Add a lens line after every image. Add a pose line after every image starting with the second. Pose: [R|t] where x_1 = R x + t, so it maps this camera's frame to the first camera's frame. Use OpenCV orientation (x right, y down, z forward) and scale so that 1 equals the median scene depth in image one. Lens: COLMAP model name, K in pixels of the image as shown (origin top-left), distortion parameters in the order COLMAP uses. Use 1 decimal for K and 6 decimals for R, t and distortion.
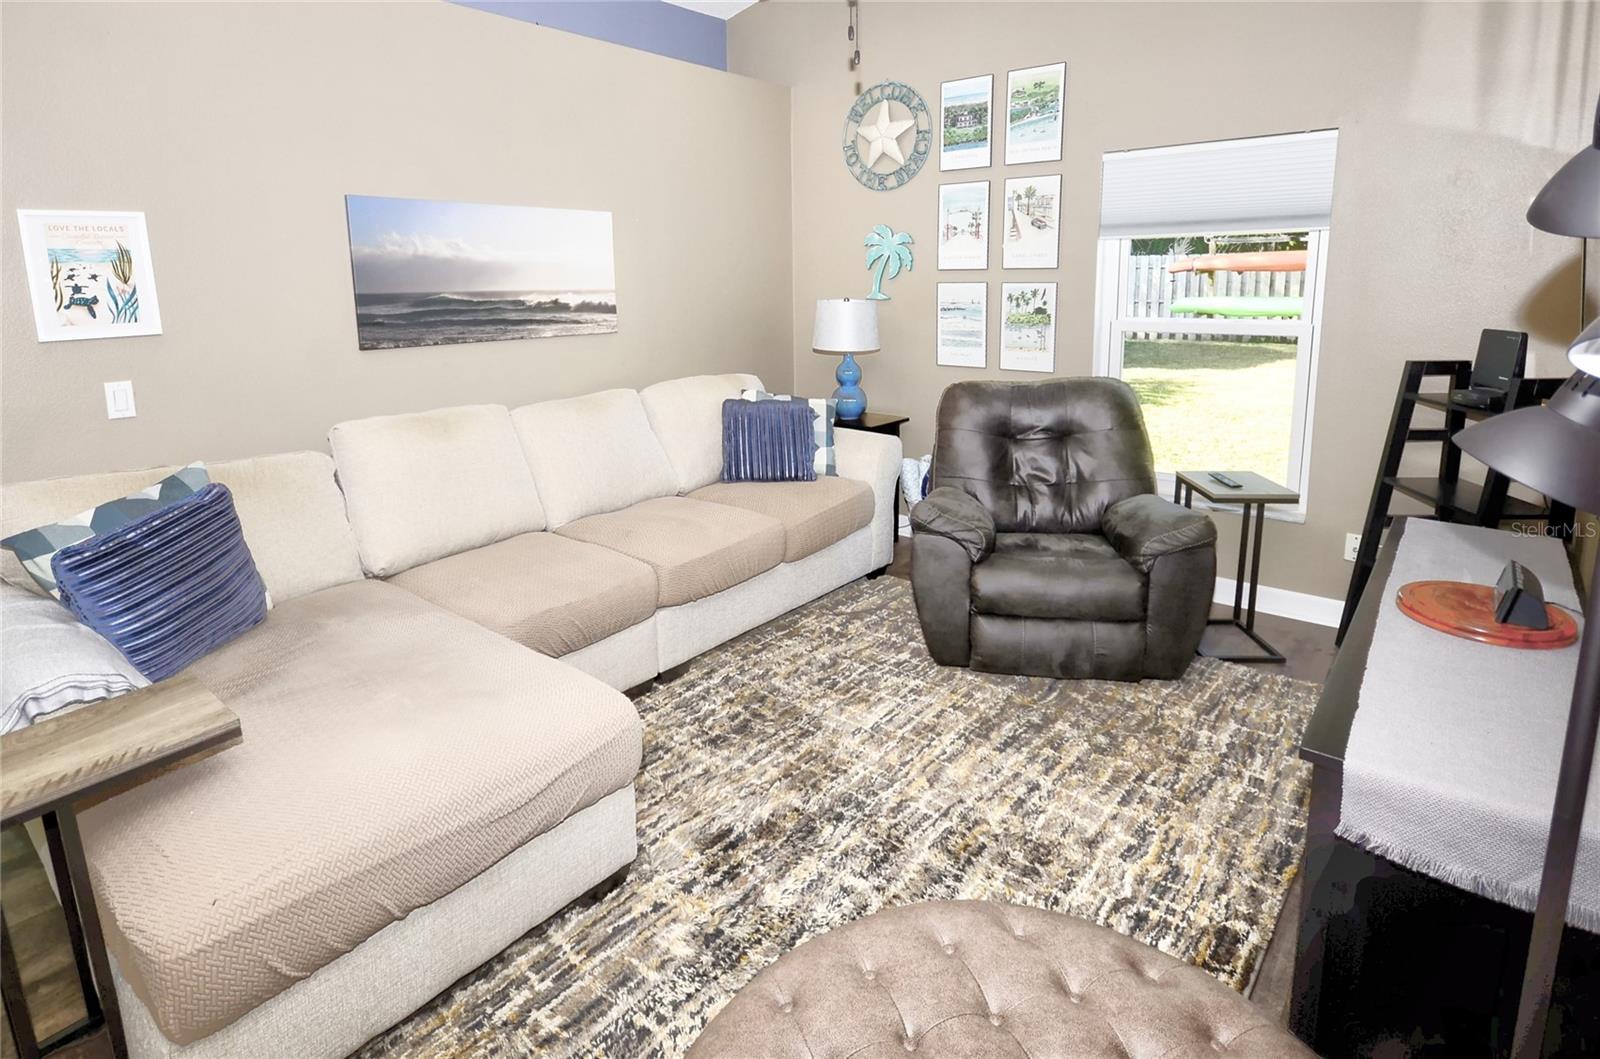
lens RADIAL K [[848.2, 0, 800.6], [0, 848.2, 411.2], [0, 0, 1]] dist [-0.000086, -0.000370]
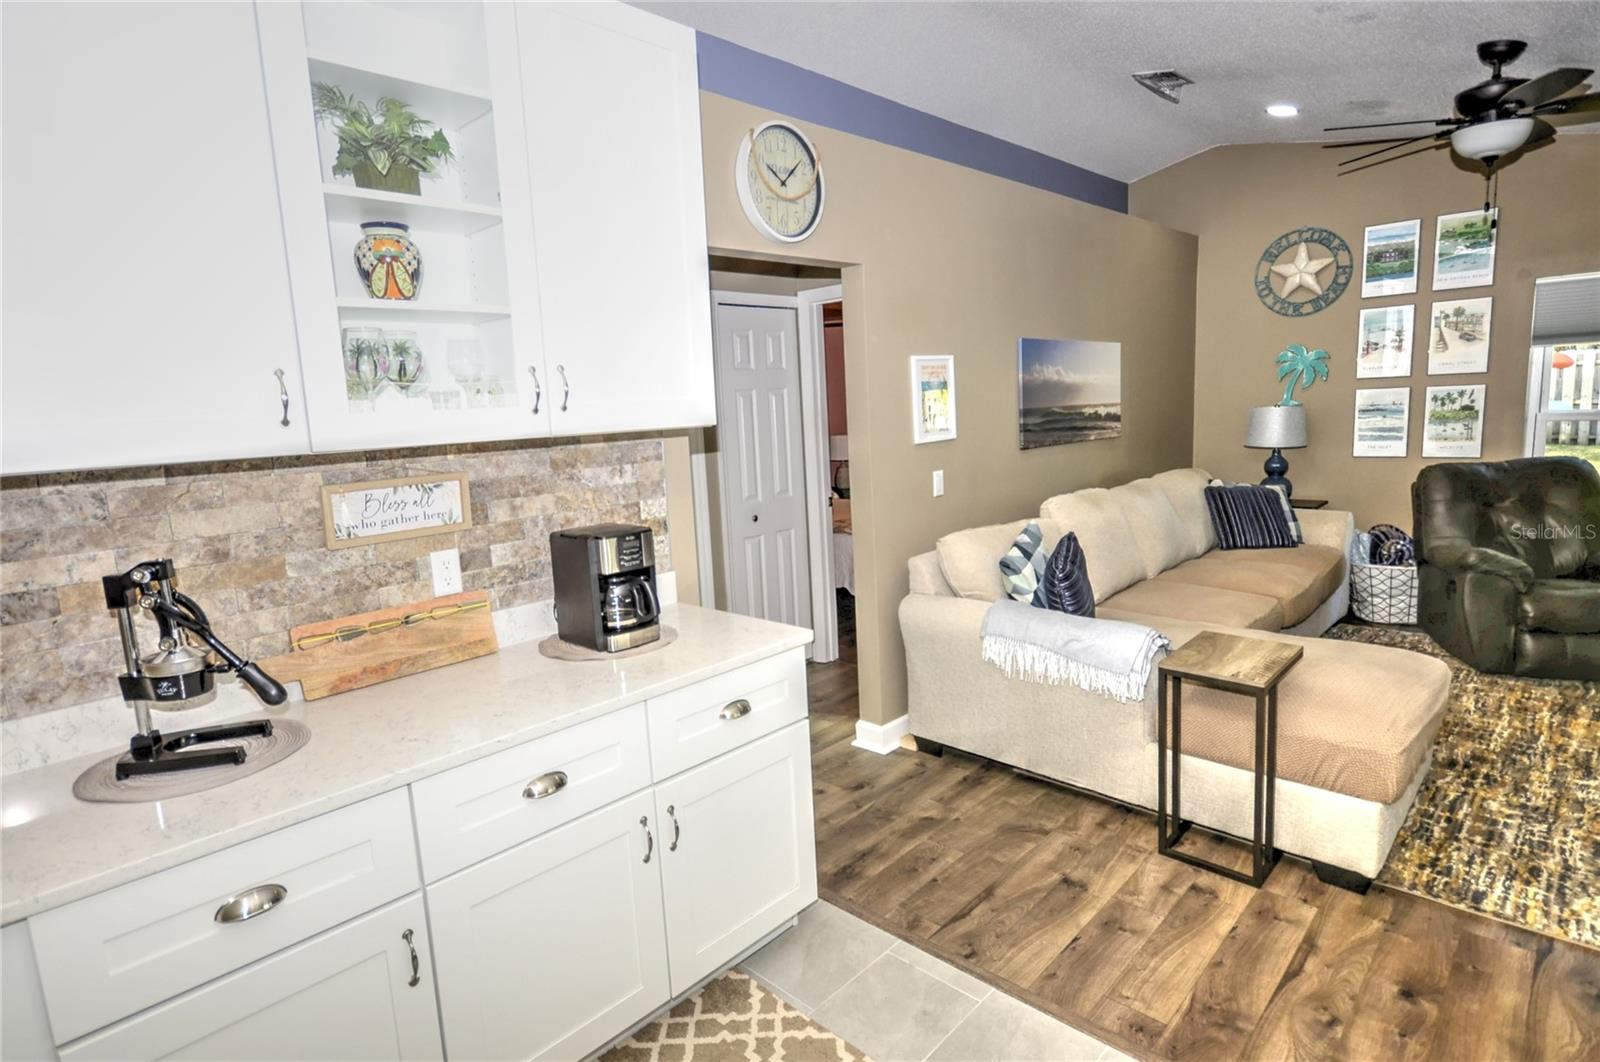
lens RADIAL K [[823.7, 0, 800.0], [0, 823.7, 531.0], [0, 0, 1]] dist [0.002579, -0.000250]
pose [[0.995453, -0.023019, -0.092435, -0.577979], [0.022484, 0.999724, -0.006822, 0.046935], [0.092566, 0.004713, 0.995695, -0.281162]]
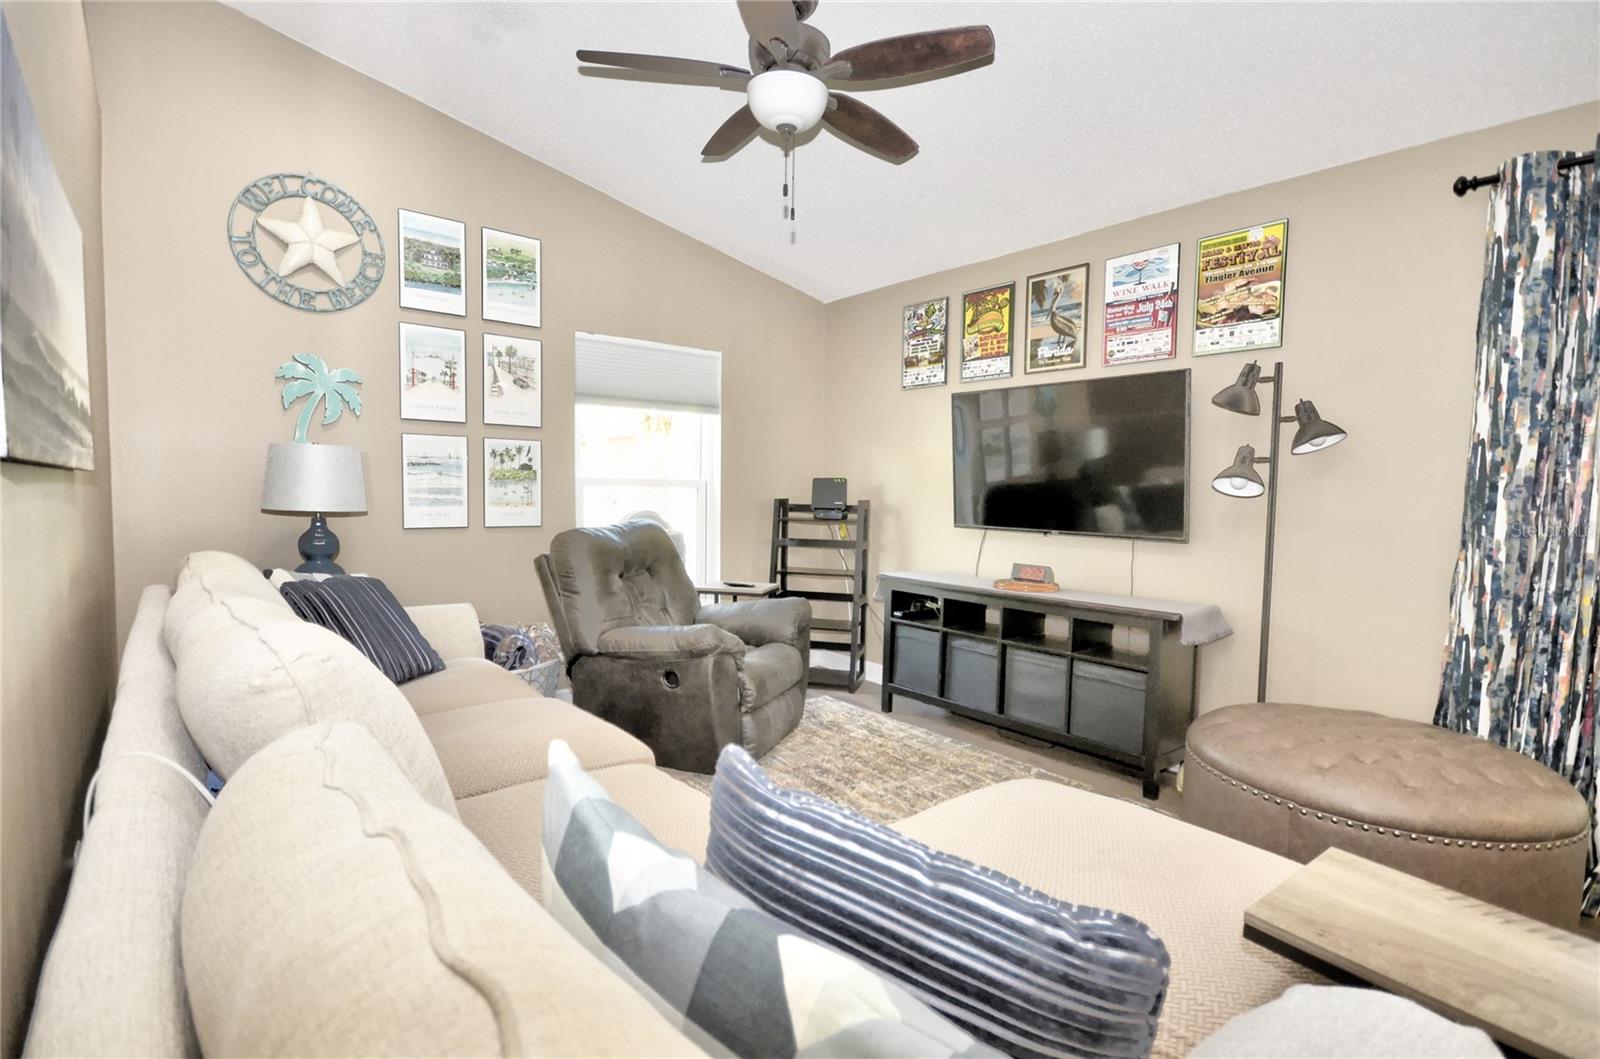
lens RADIAL K [[763.1, 0, 800.0], [0, 763.1, 529.5], [0, 0, 1]] dist [0.001002, -0.000014]
pose [[0.208502, -0.037031, 0.977321, -0.562597], [0.140810, 0.990008, 0.007471, -0.003149], [-0.967832, 0.136059, 0.211633, 0.494672]]
